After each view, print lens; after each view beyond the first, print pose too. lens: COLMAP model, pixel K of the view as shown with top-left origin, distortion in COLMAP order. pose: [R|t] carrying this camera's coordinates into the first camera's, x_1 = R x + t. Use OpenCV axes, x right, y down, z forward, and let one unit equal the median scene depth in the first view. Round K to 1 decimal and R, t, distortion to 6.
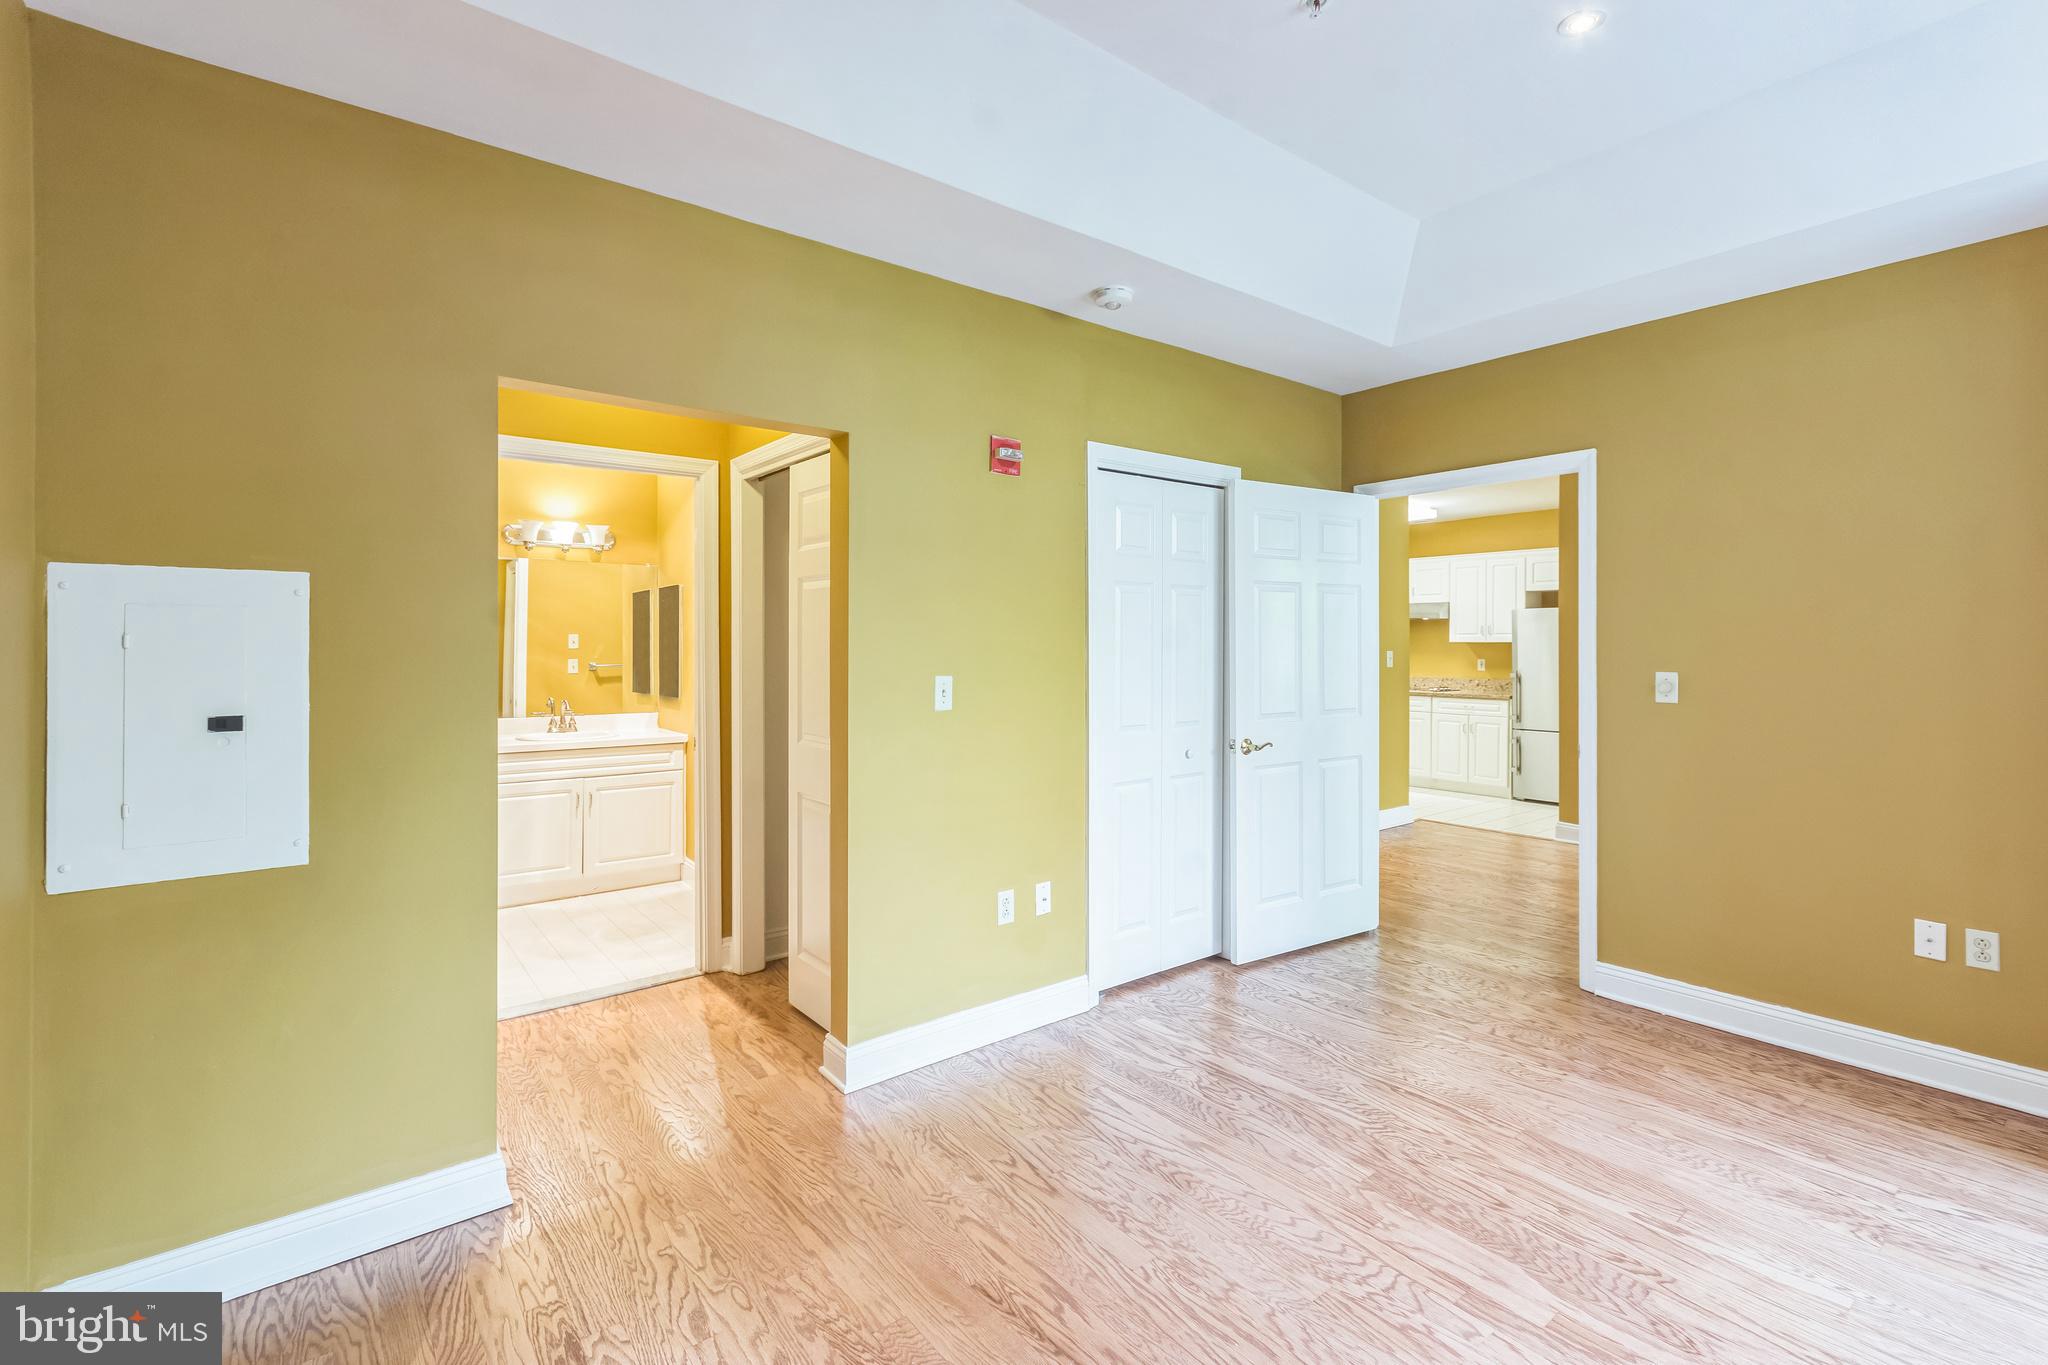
lens RADIAL K [[919.9, 0, 1028.6], [0, 919.9, 645.8], [0, 0, 1]] dist [0.004886, -0.000446]
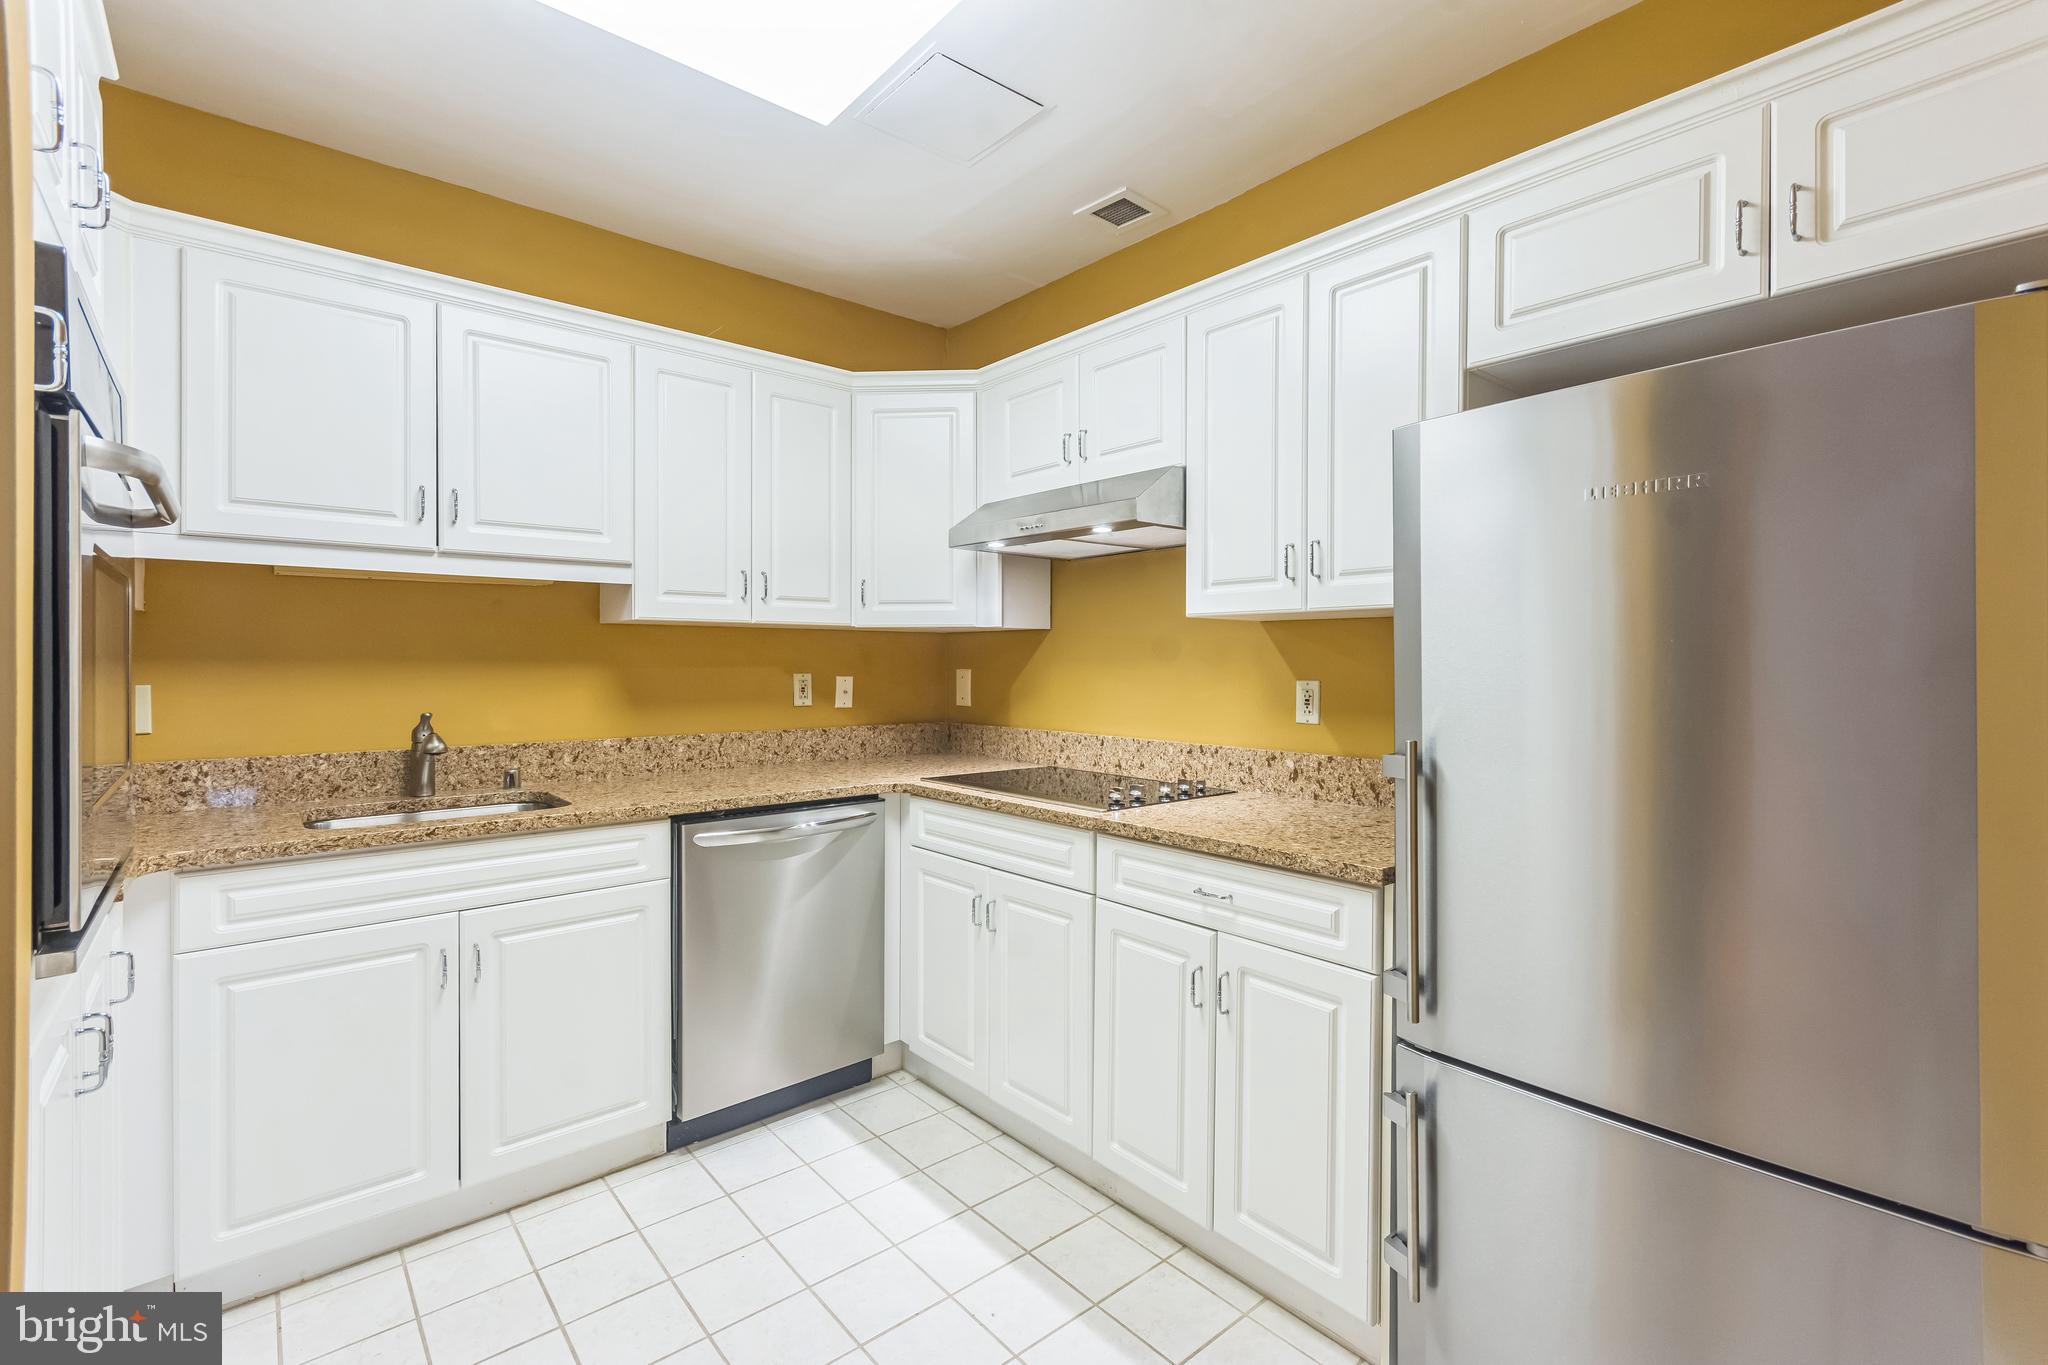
lens RADIAL K [[902.3, 0, 1032.5], [0, 902.3, 676.3], [0, 0, 1]] dist [0.008379, 0.000214]
pose [[0.999255, -0.002650, 0.038498, 1.199276], [0.002400, 0.999976, 0.006540, 0.033643], [-0.038515, -0.006443, 0.999237, 2.207077]]
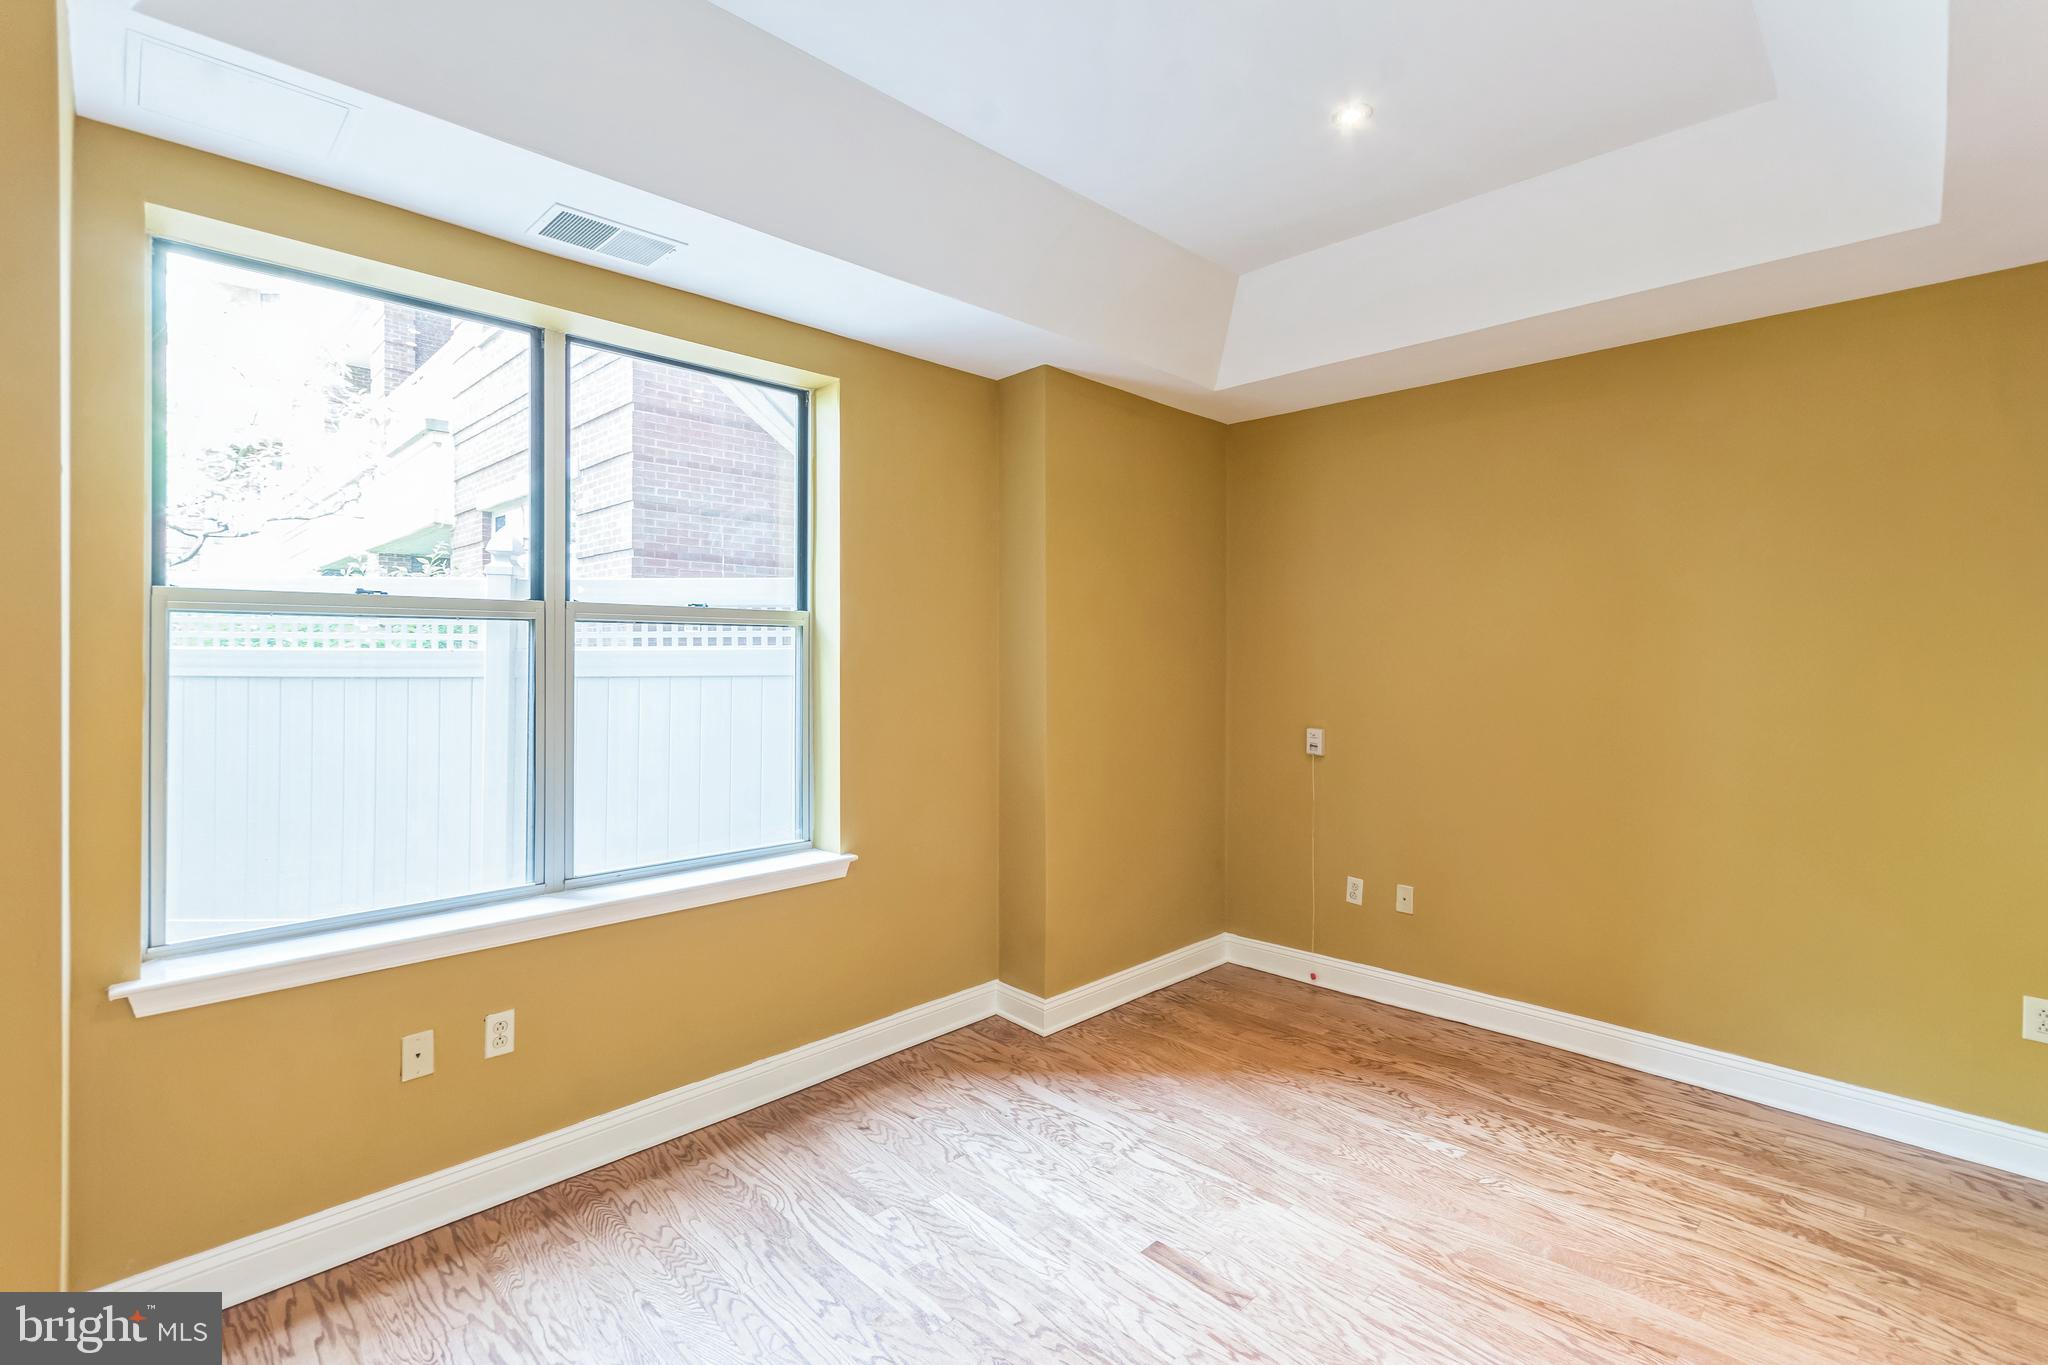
lens RADIAL K [[919.9, 0, 1028.6], [0, 919.9, 645.8], [0, 0, 1]] dist [0.004886, -0.000446]
pose [[-0.992278, -0.004777, -0.123941, 0.510584], [-0.003712, 0.999954, -0.008823, -0.035496], [0.123978, -0.008295, -0.992250, 1.290965]]
